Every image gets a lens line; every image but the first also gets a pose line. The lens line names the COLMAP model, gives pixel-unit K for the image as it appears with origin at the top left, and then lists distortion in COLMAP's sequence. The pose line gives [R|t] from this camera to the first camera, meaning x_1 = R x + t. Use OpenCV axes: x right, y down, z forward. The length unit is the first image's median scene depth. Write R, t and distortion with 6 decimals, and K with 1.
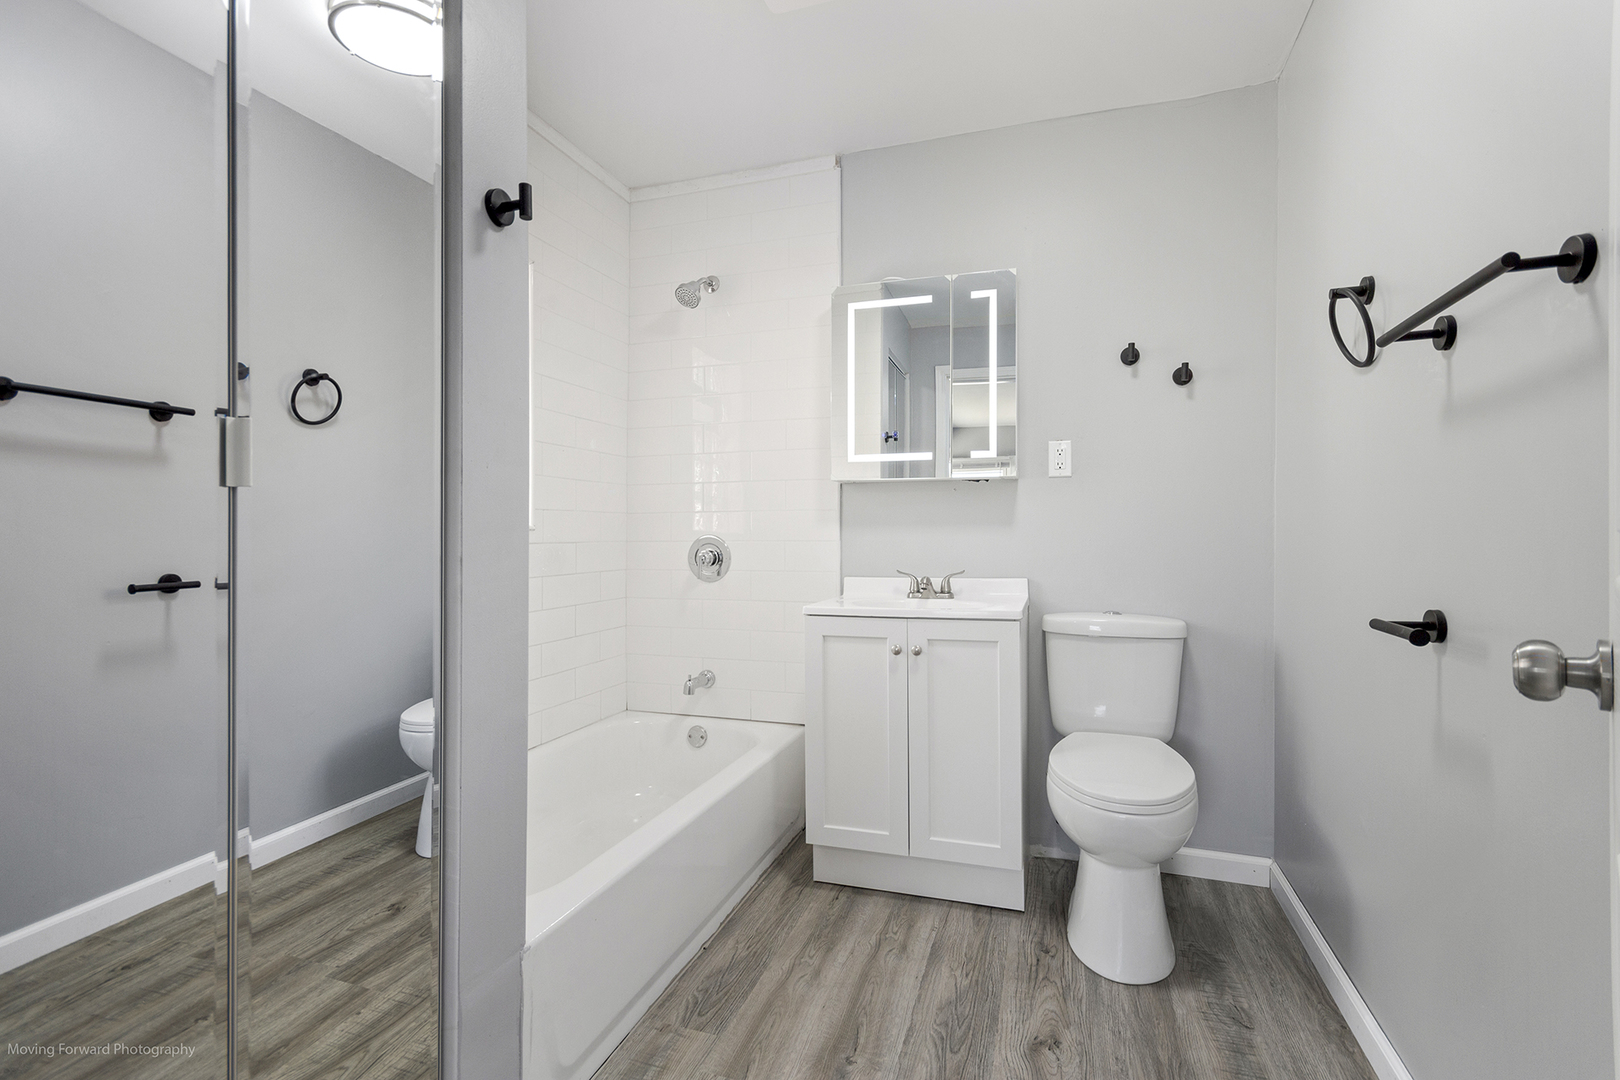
lens RADIAL K [[771.6, 0, 808.1], [0, 771.6, 536.9], [0, 0, 1]] dist [0.011994, 0.001535]
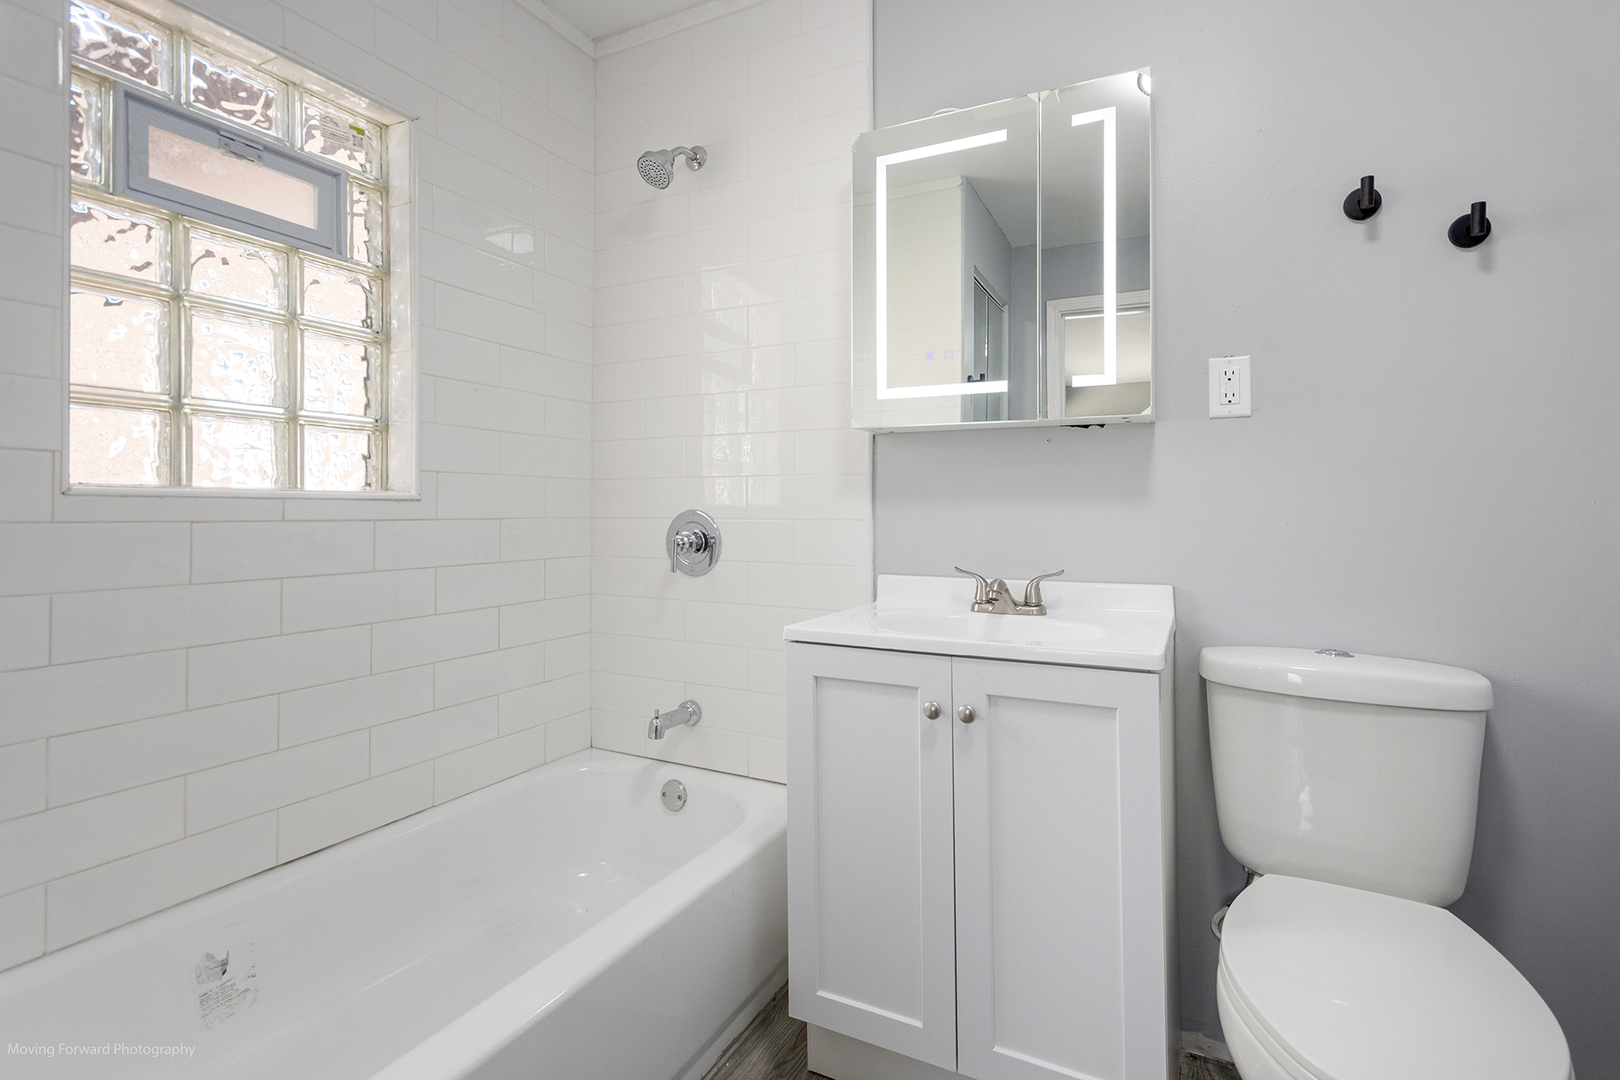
lens RADIAL K [[771.6, 0, 799.4], [0, 771.6, 487.8], [0, 0, 1]] dist [0.011994, 0.001535]
pose [[0.985834, 0.003424, -0.167687, 0.098944], [-0.008731, 0.999484, -0.030918, -0.001746], [0.167494, 0.031944, 0.985355, 0.356975]]
